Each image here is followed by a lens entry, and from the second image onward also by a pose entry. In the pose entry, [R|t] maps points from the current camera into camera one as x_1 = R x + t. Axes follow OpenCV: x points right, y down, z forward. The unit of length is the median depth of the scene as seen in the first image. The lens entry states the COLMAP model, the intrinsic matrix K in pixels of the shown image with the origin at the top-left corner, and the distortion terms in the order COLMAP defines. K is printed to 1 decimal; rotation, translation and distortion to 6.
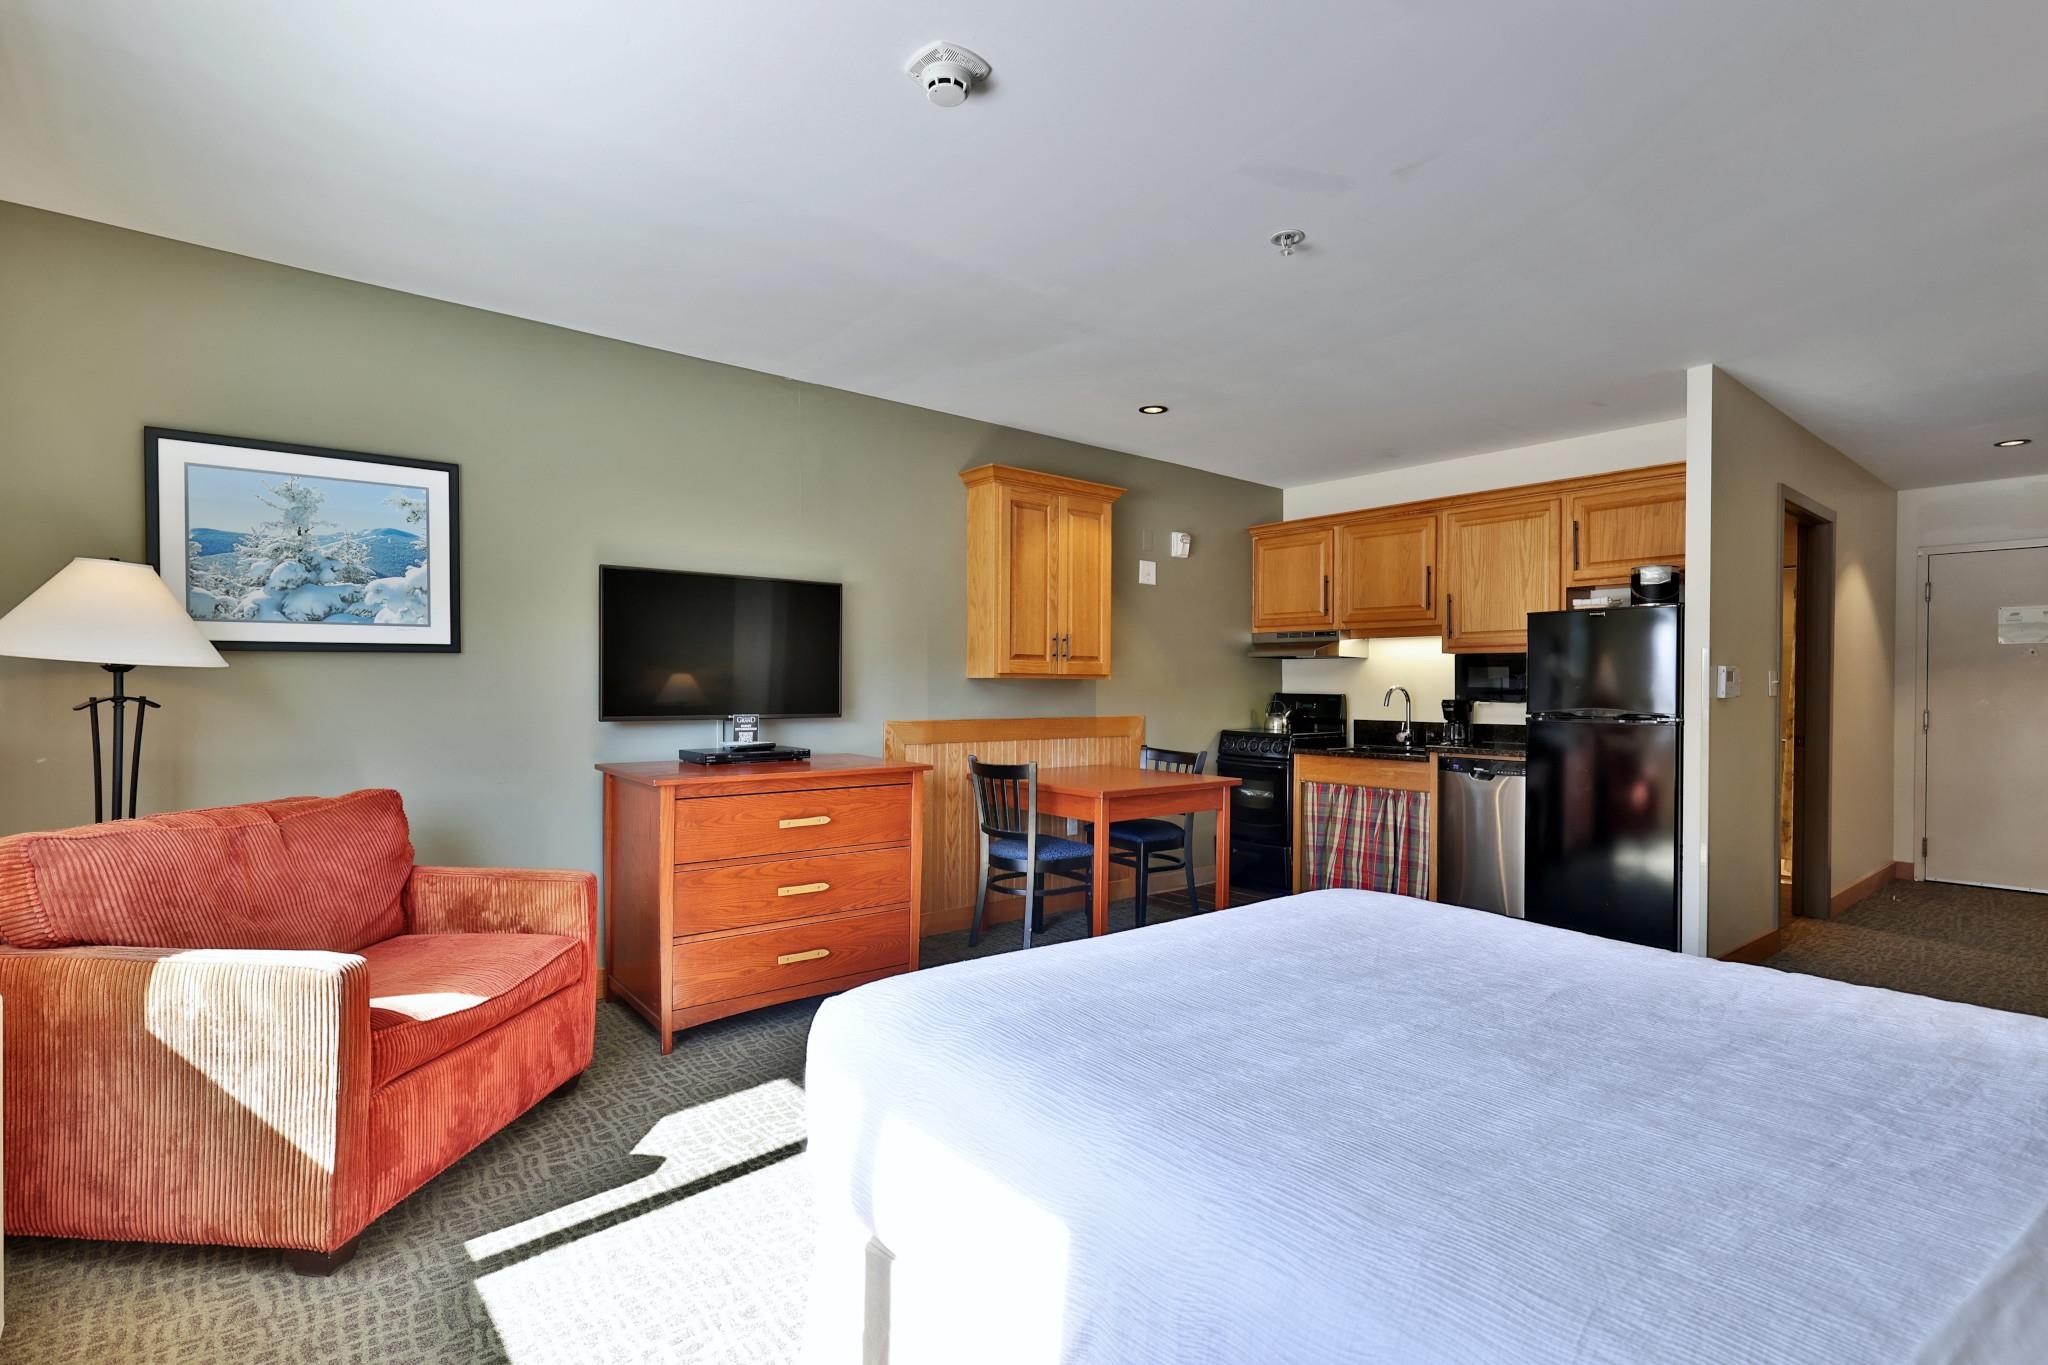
lens RADIAL K [[963.6, 0, 1024.0], [0, 963.6, 682.5], [0, 0, 1]] dist [-0.002172, -0.000585]
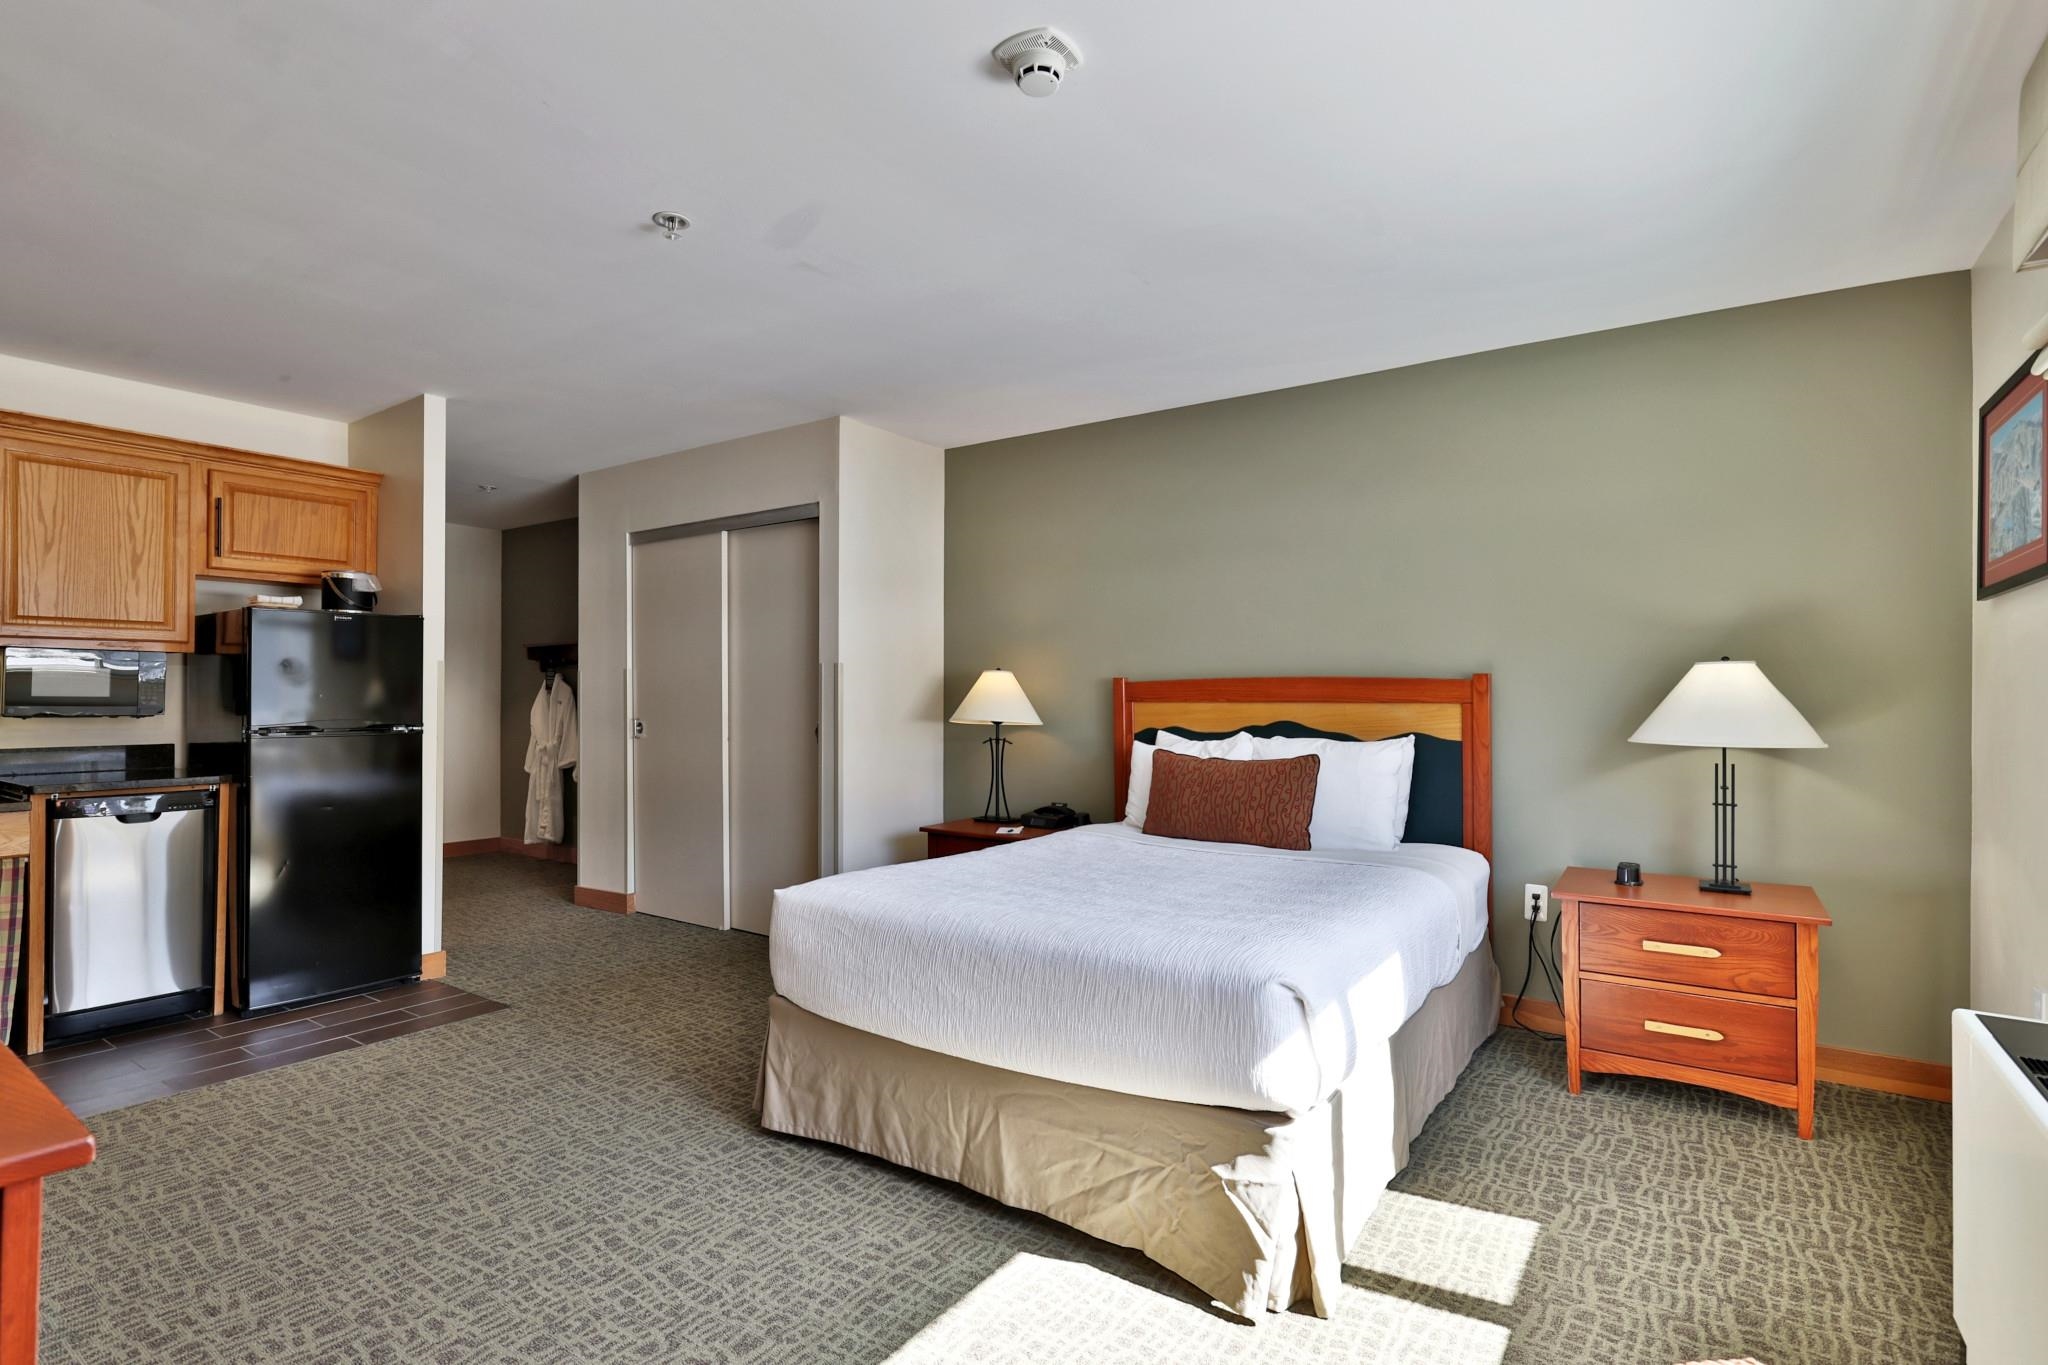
lens RADIAL K [[983.7, 0, 1024.0], [0, 983.7, 682.5], [0, 0, 1]] dist [0.001156, -0.001038]
pose [[-0.273061, 0.004998, 0.961984, -0.389009], [-0.005828, 0.999960, -0.006850, -0.004527], [-0.961979, -0.007477, -0.273021, 0.490492]]
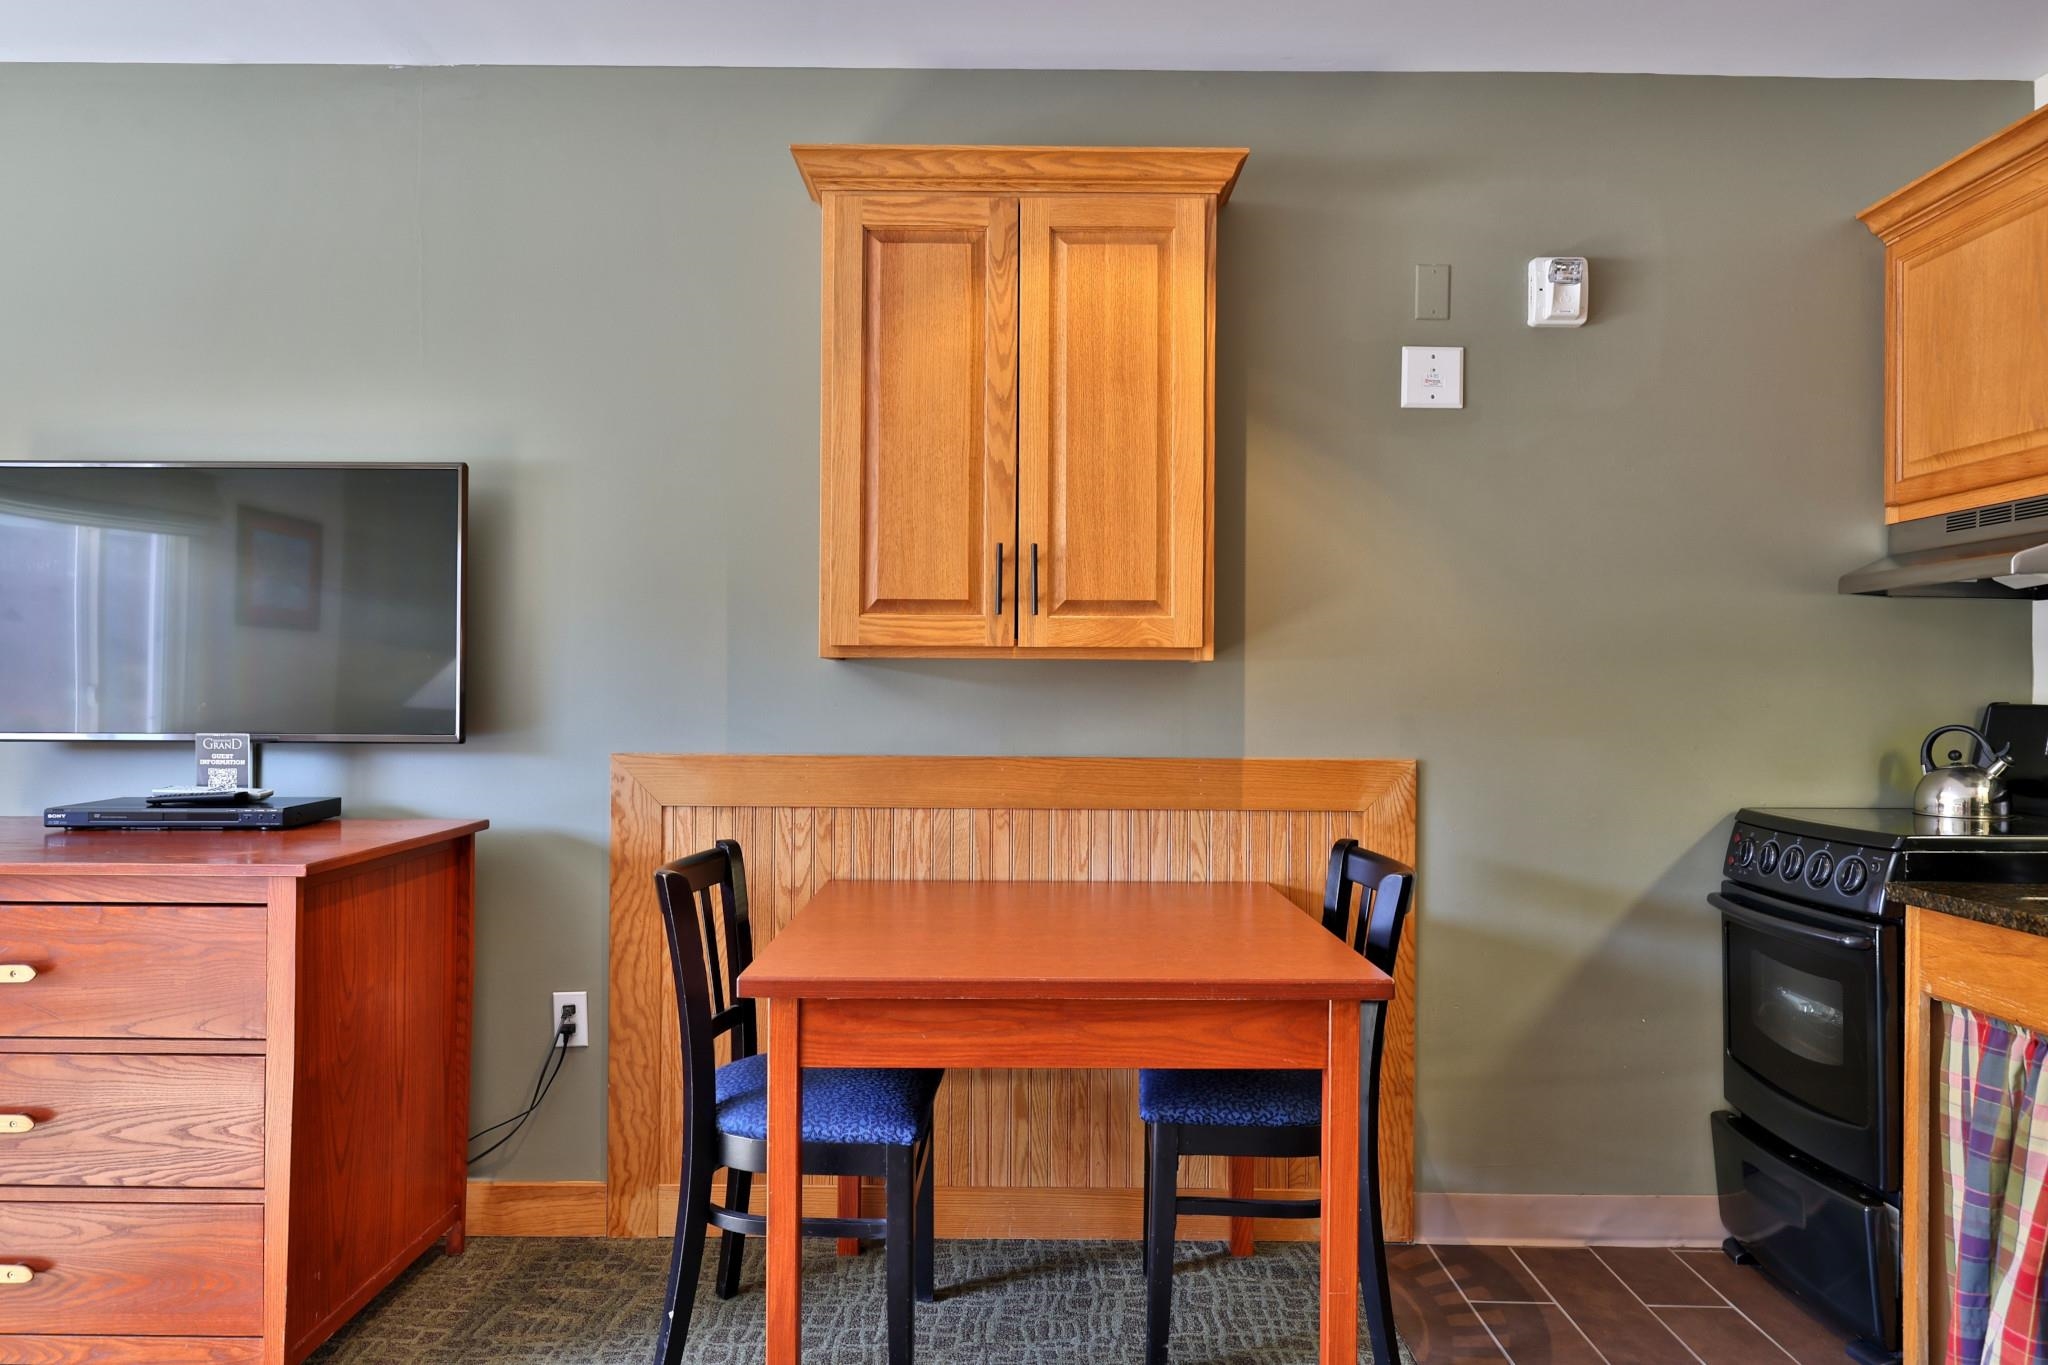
lens RADIAL K [[1309.9, 0, 1024.0], [0, 1309.9, 682.5], [0, 0, 1]] dist [0.001770, -0.000303]
pose [[0.774306, -0.005912, -0.632784, 0.343660], [-0.000236, 0.999954, -0.009632, 0.009653], [0.632811, 0.007608, 0.774269, 0.533350]]
